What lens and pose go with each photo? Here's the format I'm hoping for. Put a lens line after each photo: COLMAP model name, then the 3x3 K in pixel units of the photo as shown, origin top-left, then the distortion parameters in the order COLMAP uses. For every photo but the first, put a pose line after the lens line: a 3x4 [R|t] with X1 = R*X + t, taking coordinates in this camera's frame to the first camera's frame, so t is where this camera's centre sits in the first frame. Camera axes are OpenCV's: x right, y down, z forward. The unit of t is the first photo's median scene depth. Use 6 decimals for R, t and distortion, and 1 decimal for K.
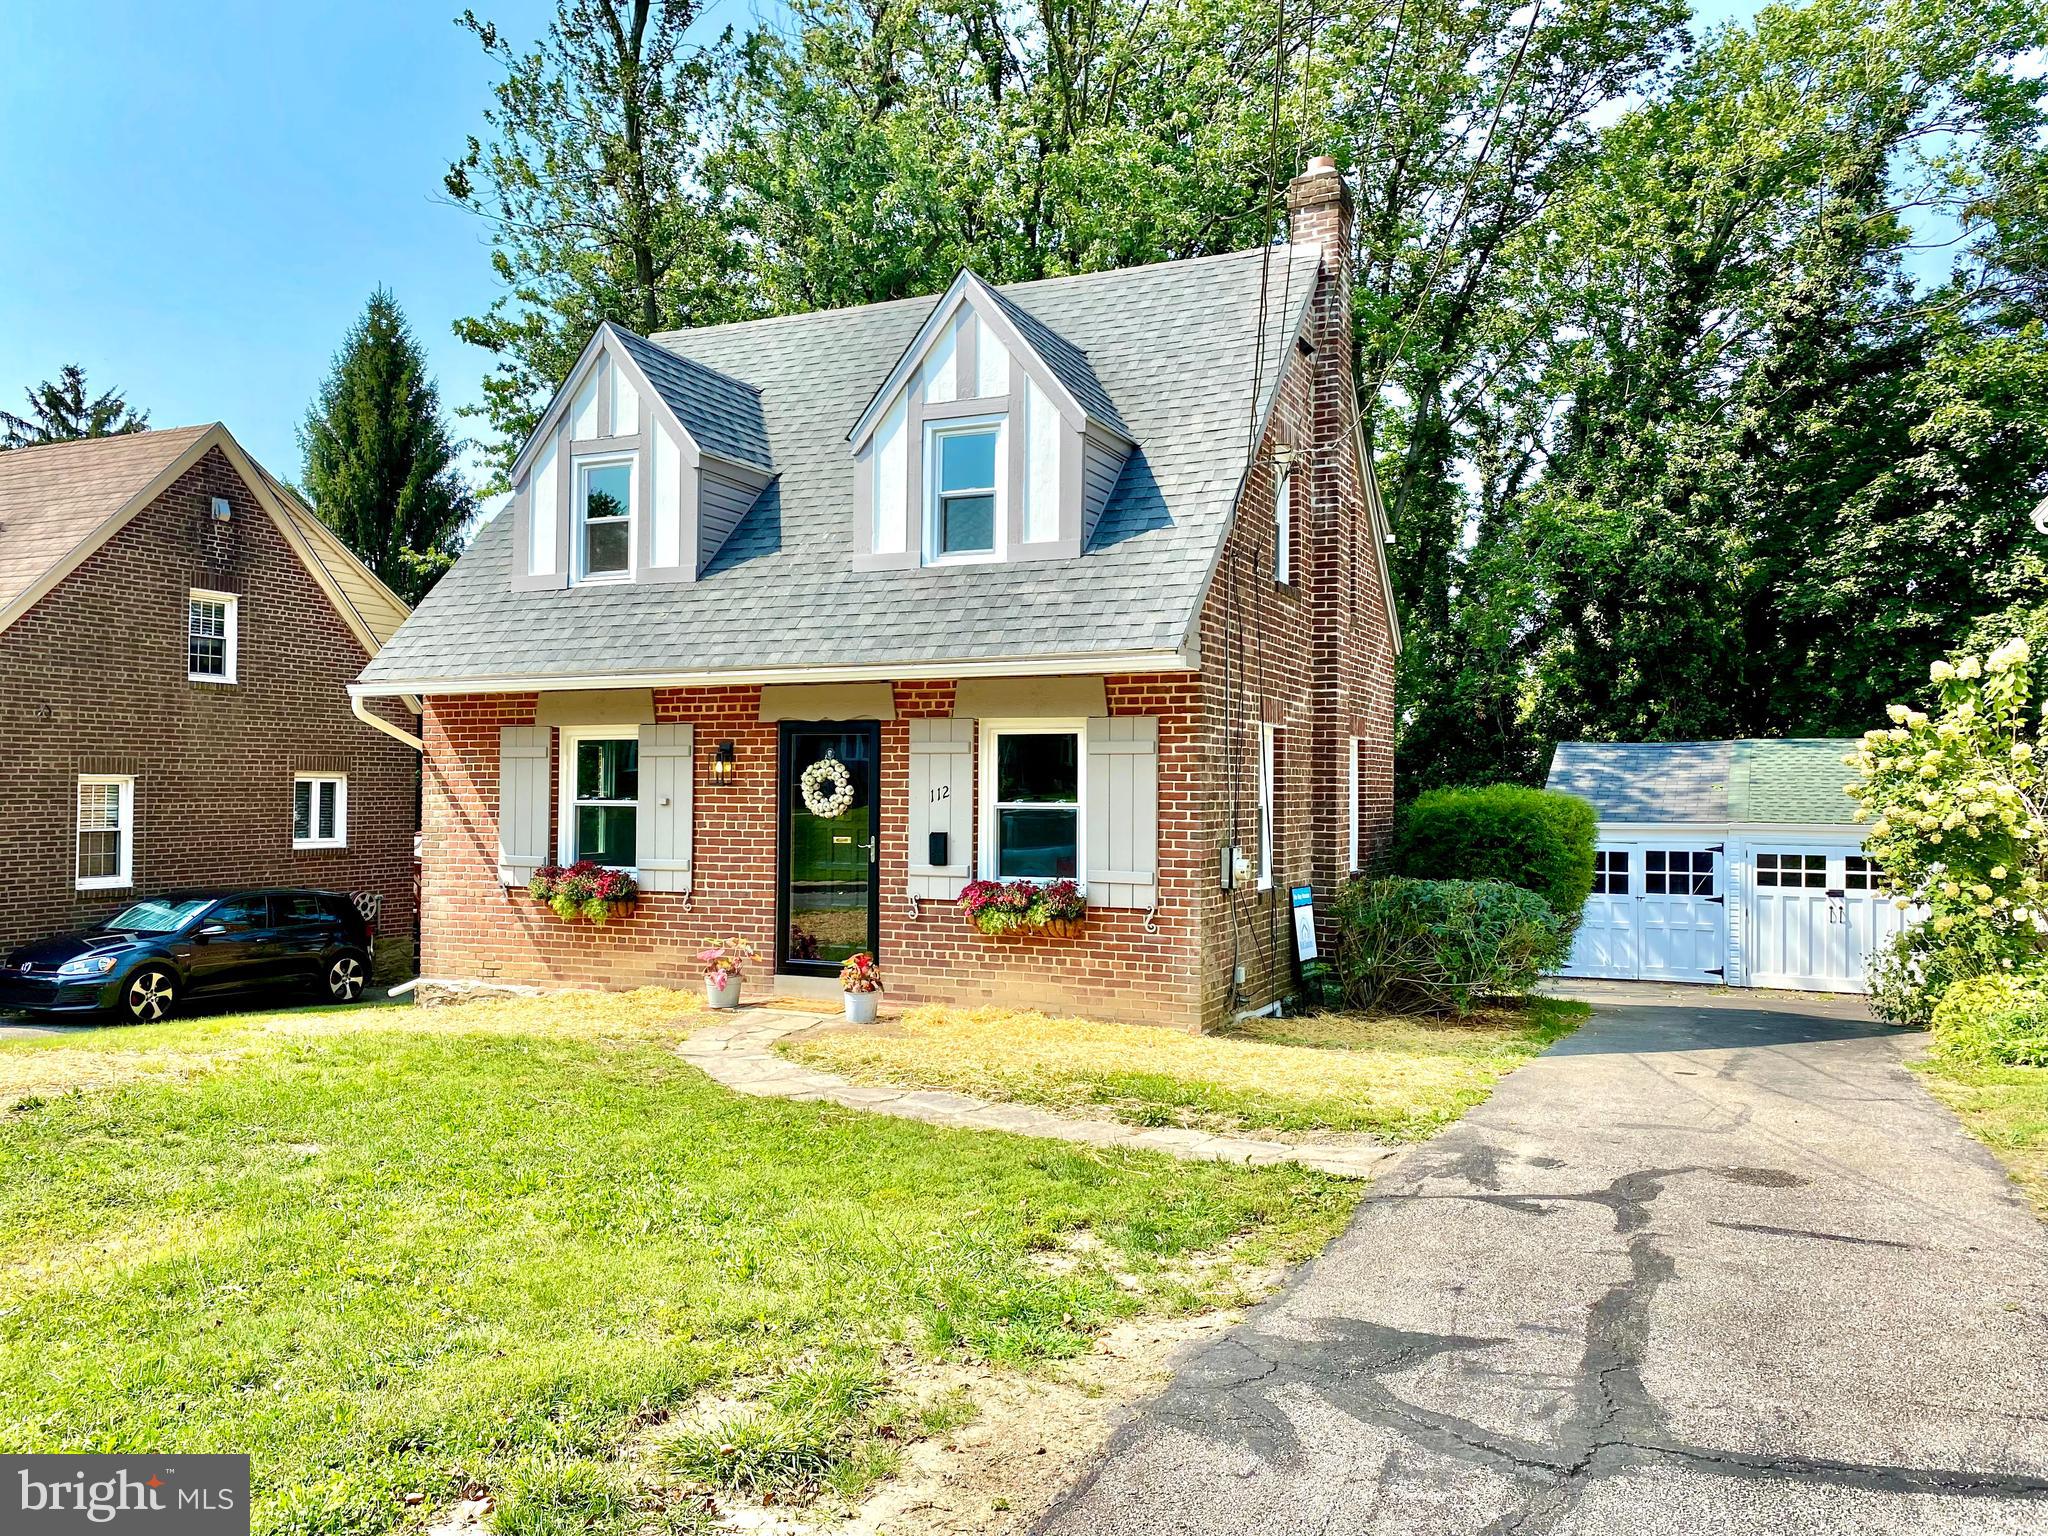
lens RADIAL K [[1591.2, 0, 1025.9], [0, 1591.2, 750.0], [0, 0, 1]] dist [0.110780, -0.154723]
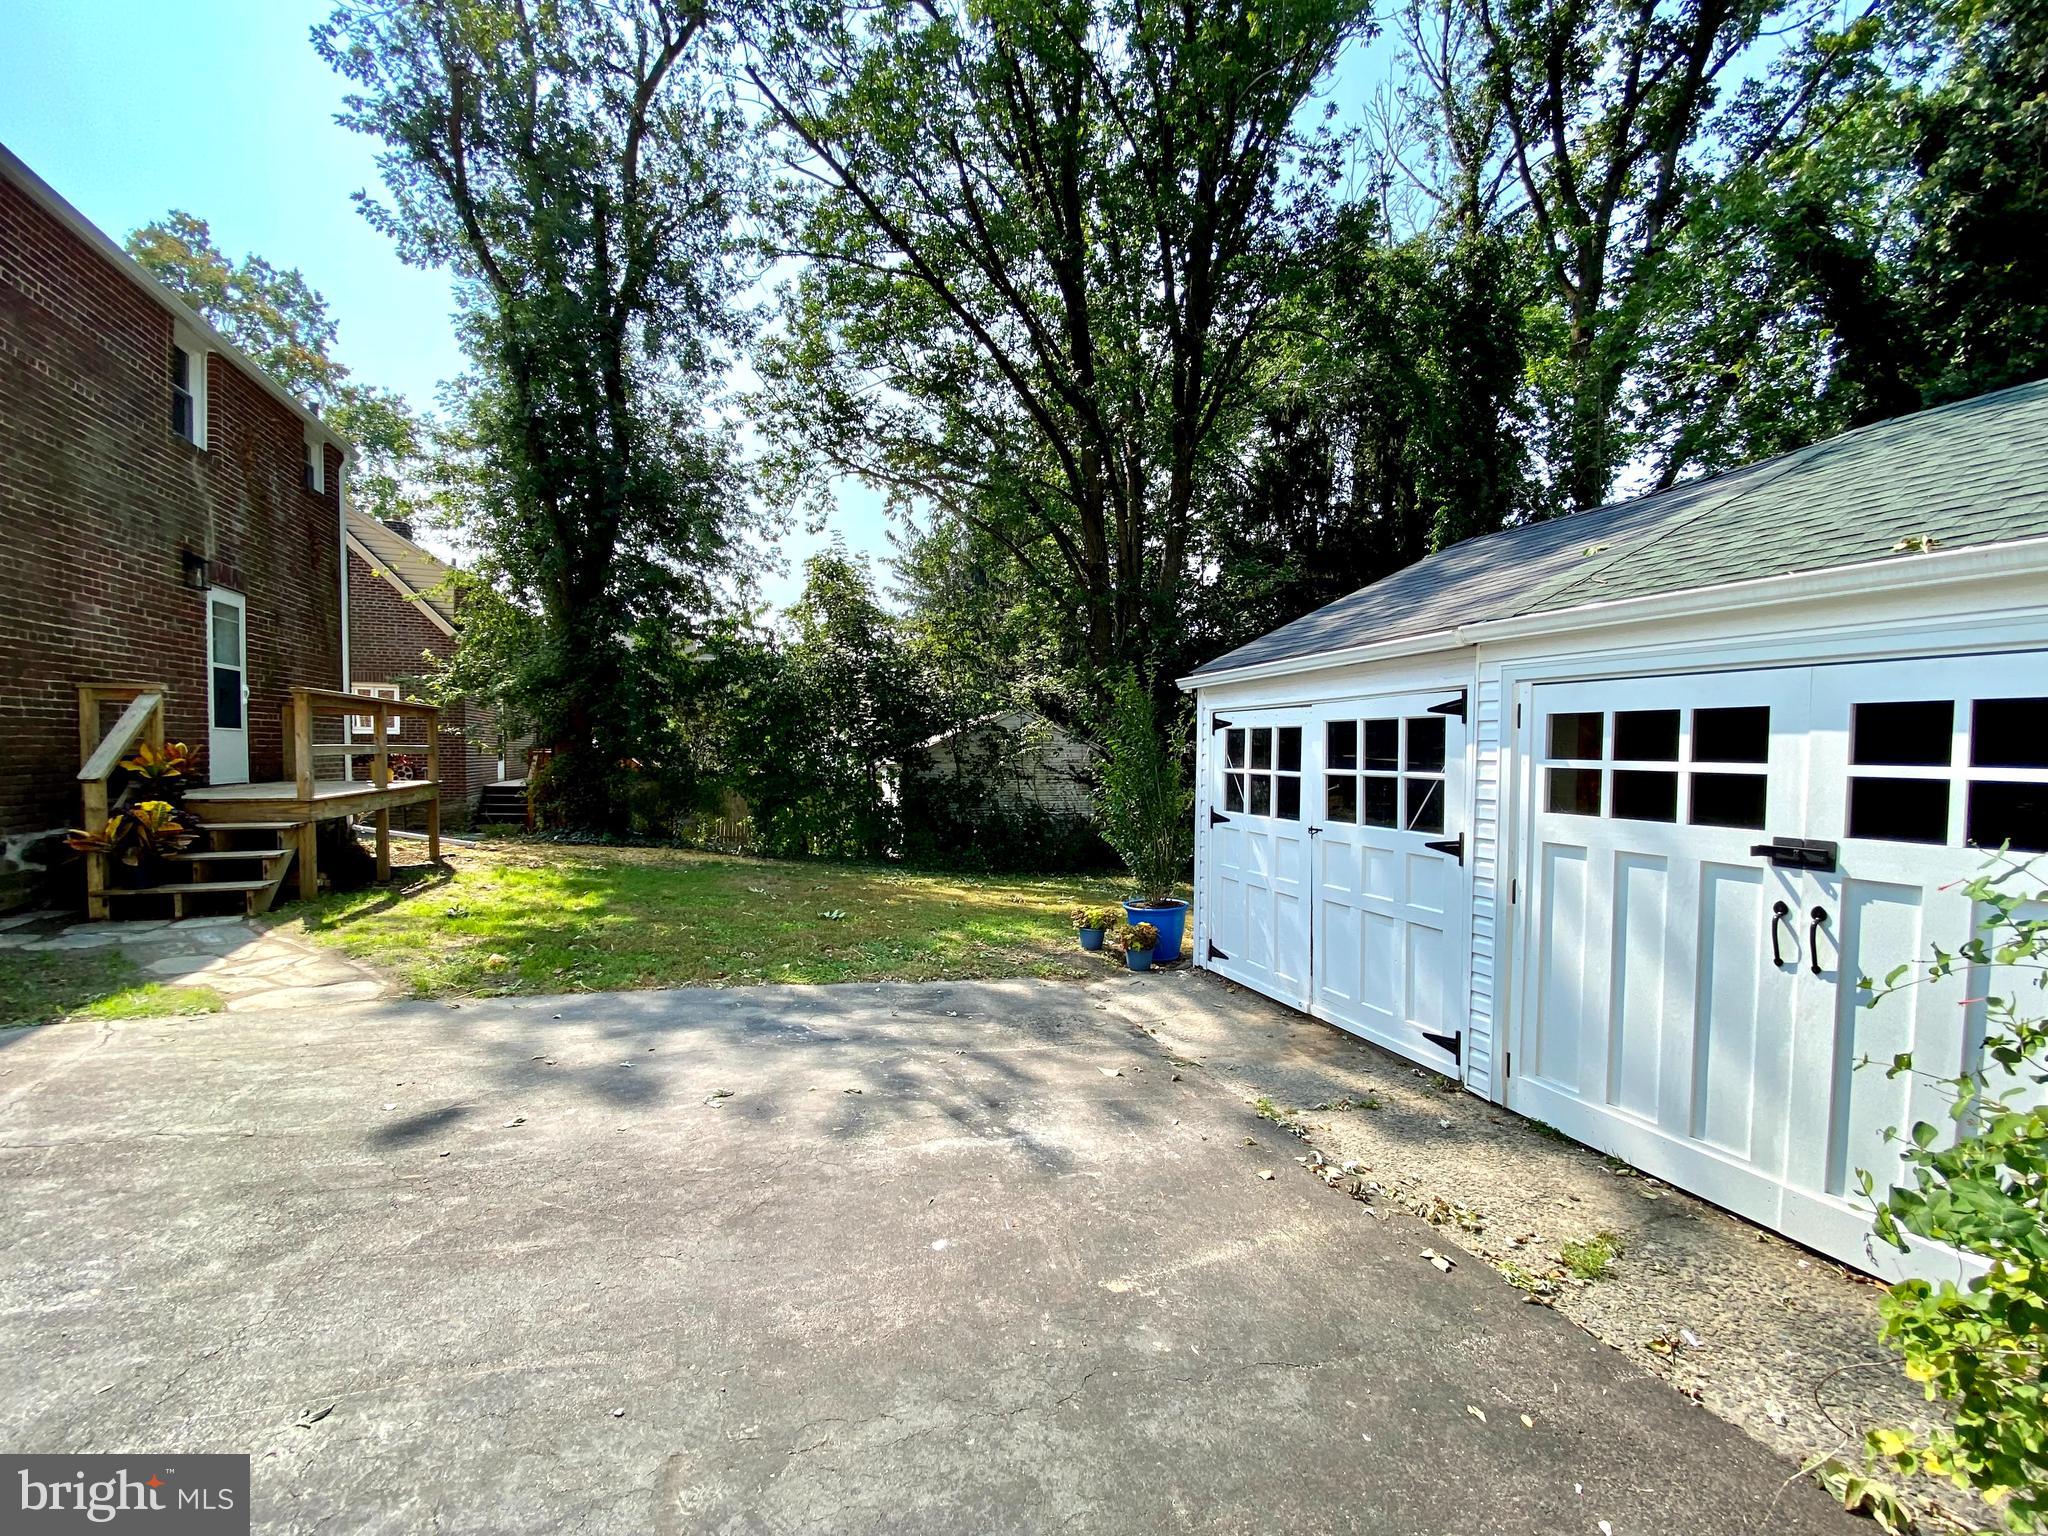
lens RADIAL K [[833.2, 0, 1023.9], [0, 833.2, 771.8], [0, 0, 1]] dist [0.041453, -0.032222]
pose [[0.721838, 0.022597, -0.691694, 0.884064], [0.007168, 0.999169, 0.040122, 0.122374], [0.692025, -0.033919, 0.721076, 1.447233]]
